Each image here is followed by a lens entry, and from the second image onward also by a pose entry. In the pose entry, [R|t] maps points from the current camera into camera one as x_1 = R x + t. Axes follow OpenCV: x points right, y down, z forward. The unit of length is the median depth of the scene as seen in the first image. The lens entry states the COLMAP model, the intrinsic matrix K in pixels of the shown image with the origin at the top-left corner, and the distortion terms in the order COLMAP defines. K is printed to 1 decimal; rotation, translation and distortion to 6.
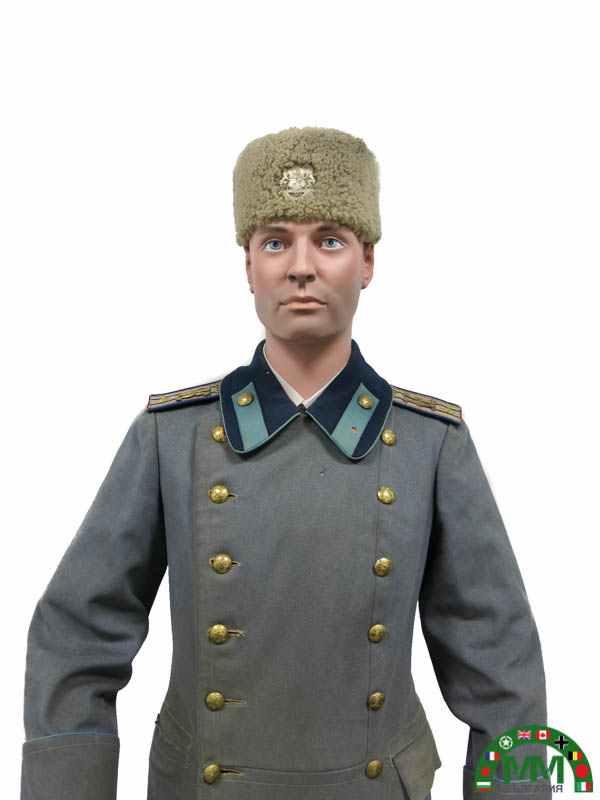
lens RADIAL K [[661.5, 0, 297.7], [0, 661.5, 404.3], [0, 0, 1]] dist [-0.033353, 0.013846]
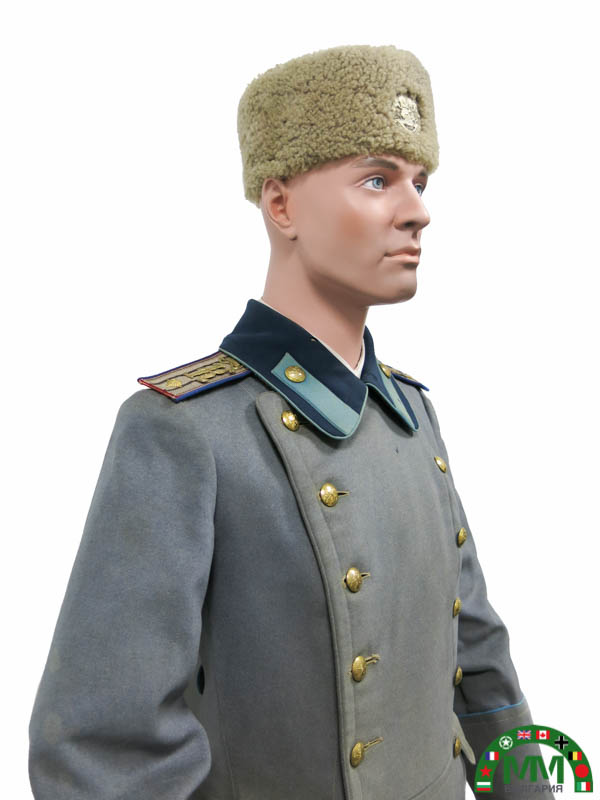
lens RADIAL K [[661.5, 0, 299.9], [0, 661.5, 399.2], [0, 0, 1]] dist [-0.033353, 0.013846]
pose [[0.686593, -0.076346, 0.723022, -0.704138], [0.066919, 0.996886, 0.041716, -0.010885], [-0.723956, 0.019742, 0.689564, 0.492730]]
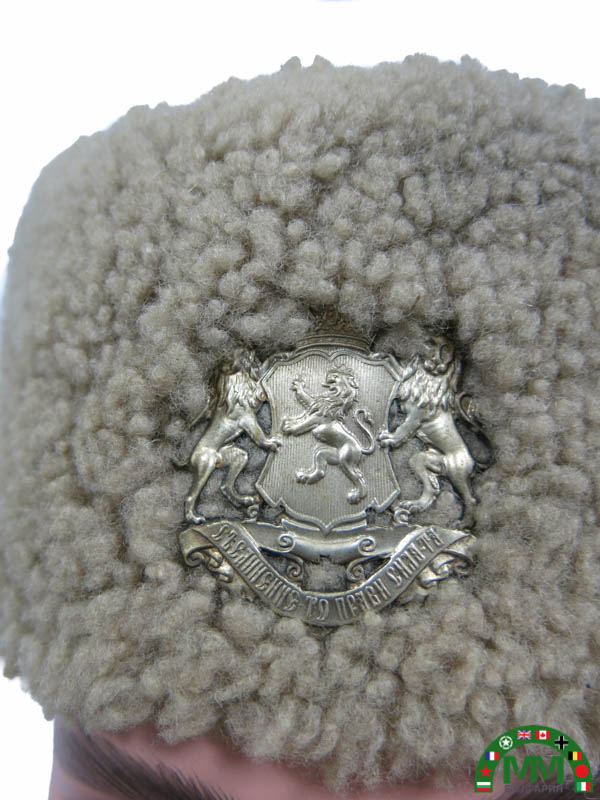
lens RADIAL K [[661.5, 0, 297.3], [0, 661.5, 394.8], [0, 0, 1]] dist [-0.033353, 0.013846]
pose [[0.998899, 0.034948, 0.031286, -0.011162], [-0.031811, 0.994902, -0.095697, -0.320592], [-0.034471, 0.094597, 0.994919, 0.827132]]
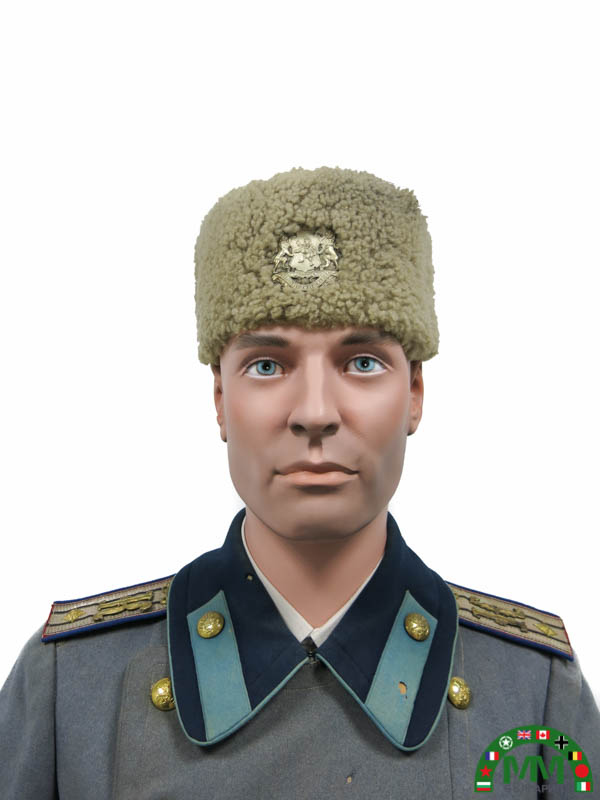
lens RADIAL K [[661.5, 0, 288.5], [0, 661.5, 401.8], [0, 0, 1]] dist [-0.033353, 0.013846]
pose [[0.999662, 0.001629, 0.025963, -0.028538], [0.002031, 0.990102, -0.140333, -0.130019], [-0.025934, 0.140339, 0.989764, 0.435084]]
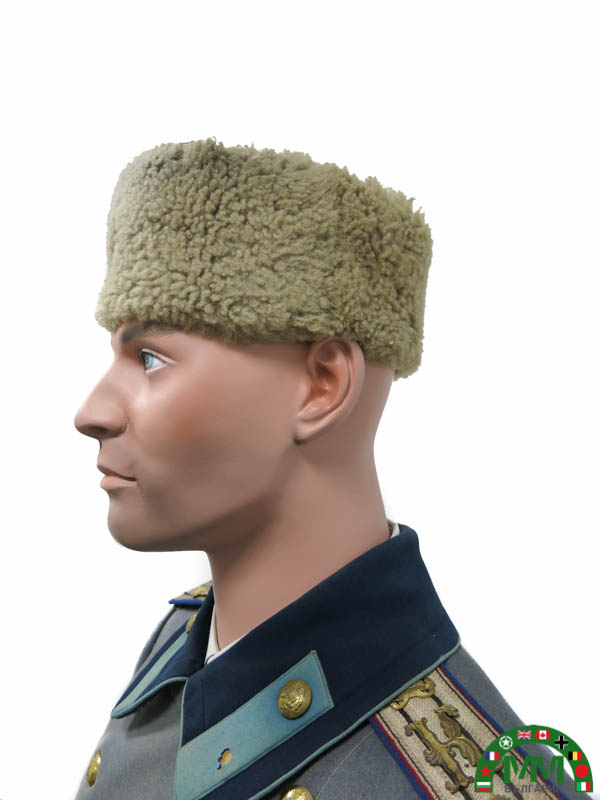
lens RADIAL K [[661.5, 0, 301.1], [0, 661.5, 401.9], [0, 0, 1]] dist [-0.033353, 0.013846]
pose [[0.499333, -0.036480, -0.865642, 0.532766], [-0.105168, 0.989173, -0.102351, -0.168374], [0.860004, 0.142145, 0.490090, 0.833519]]
